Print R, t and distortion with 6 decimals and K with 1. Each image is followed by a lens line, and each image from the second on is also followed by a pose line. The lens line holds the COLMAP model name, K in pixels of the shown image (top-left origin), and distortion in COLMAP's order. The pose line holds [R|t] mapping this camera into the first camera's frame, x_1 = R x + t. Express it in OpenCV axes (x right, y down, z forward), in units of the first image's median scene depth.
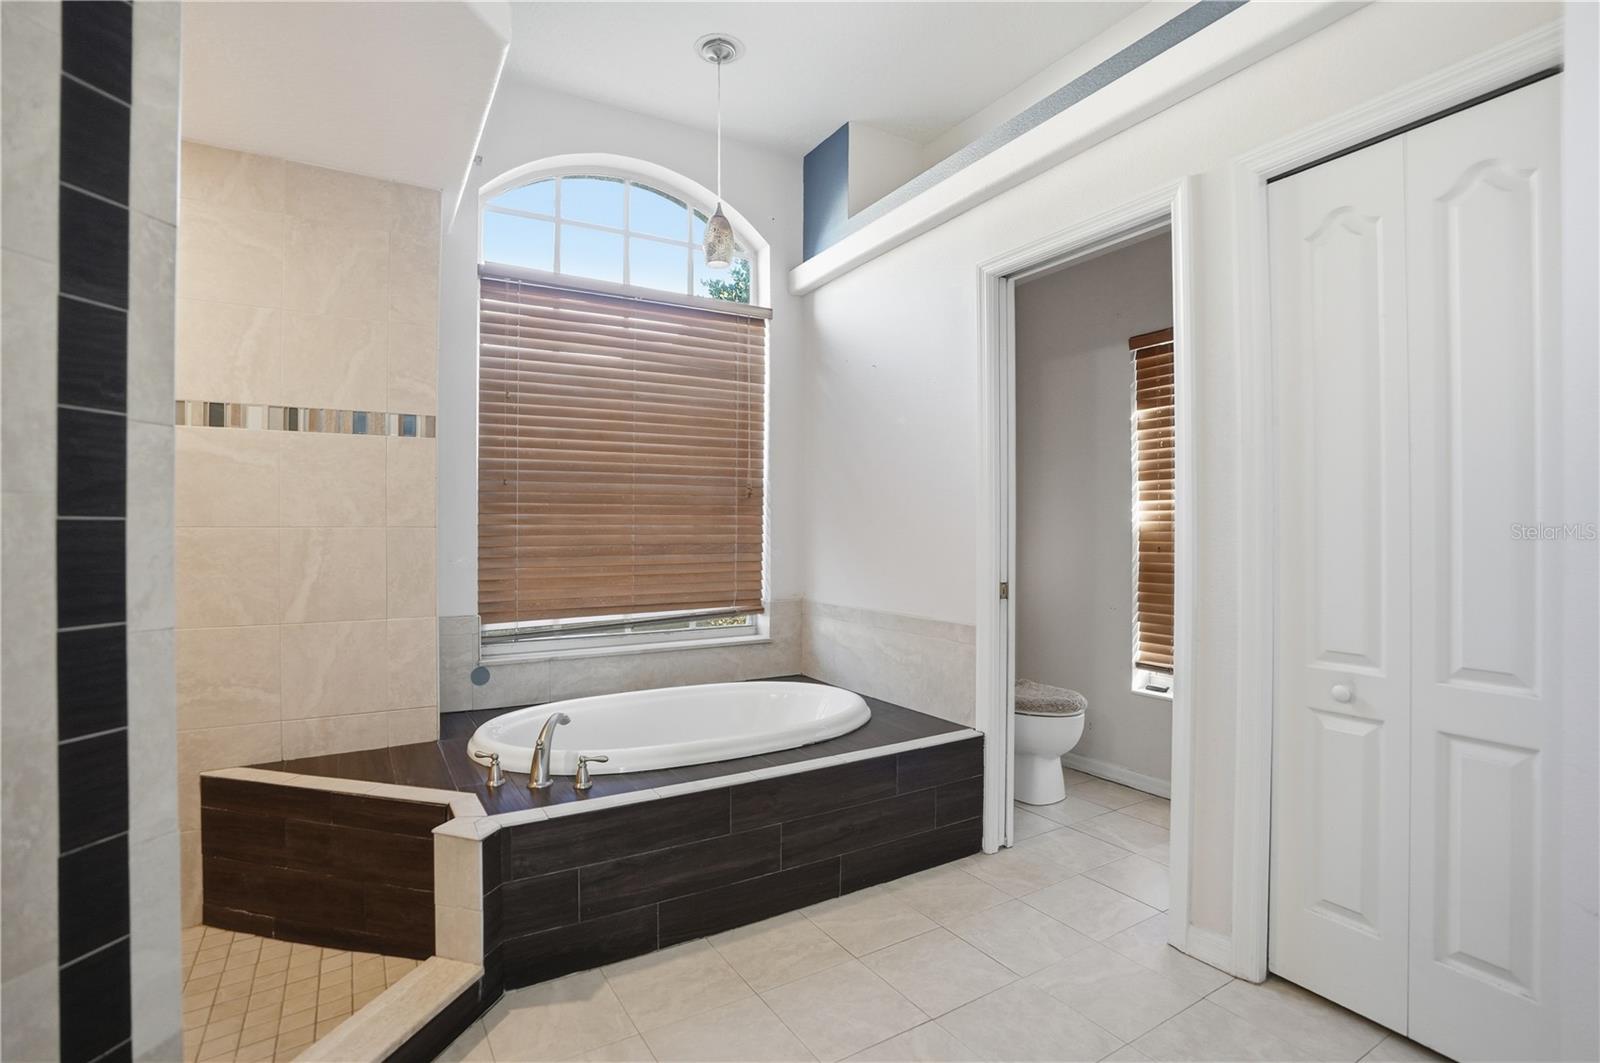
lens RADIAL K [[751.3, 0, 799.1], [0, 751.3, 534.0], [0, 0, 1]] dist [-0.073772, 0.035518]
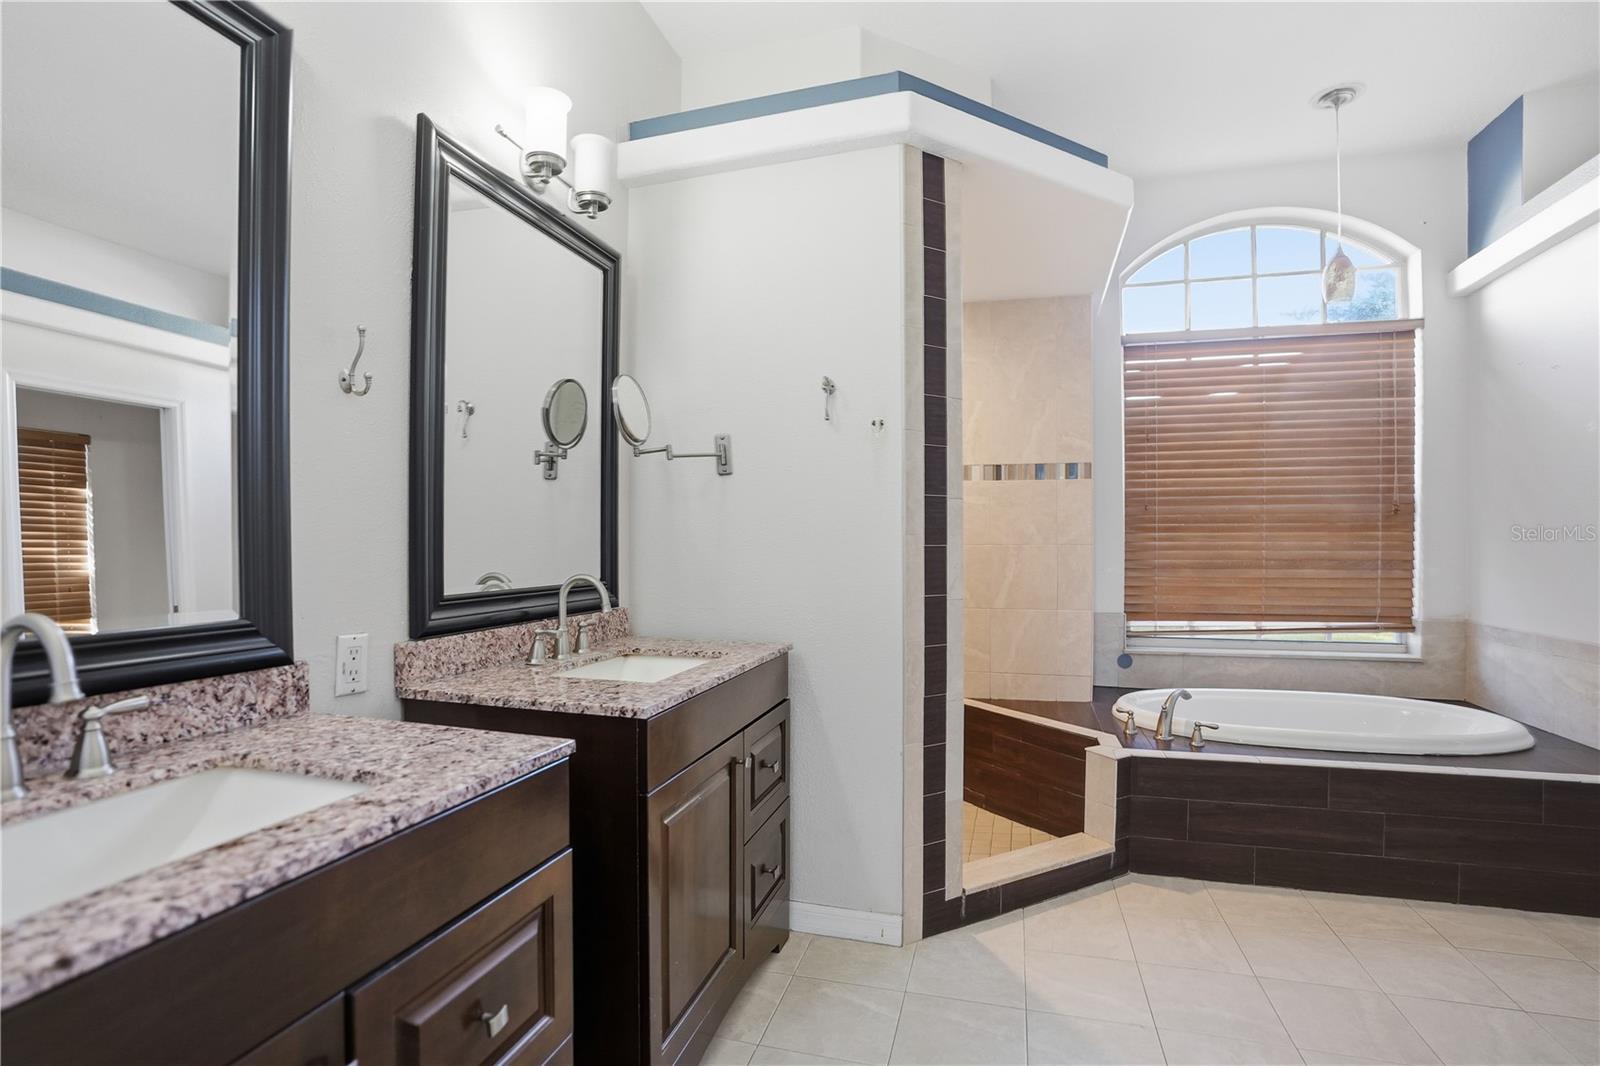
lens RADIAL K [[751.3, 0, 799.1], [0, 751.3, 535.5], [0, 0, 1]] dist [-0.073772, 0.035518]
pose [[0.670076, -0.005892, -0.742269, 0.132379], [-0.003905, 0.999927, -0.011462, -0.006862], [0.742282, 0.010579, 0.670004, -0.256530]]
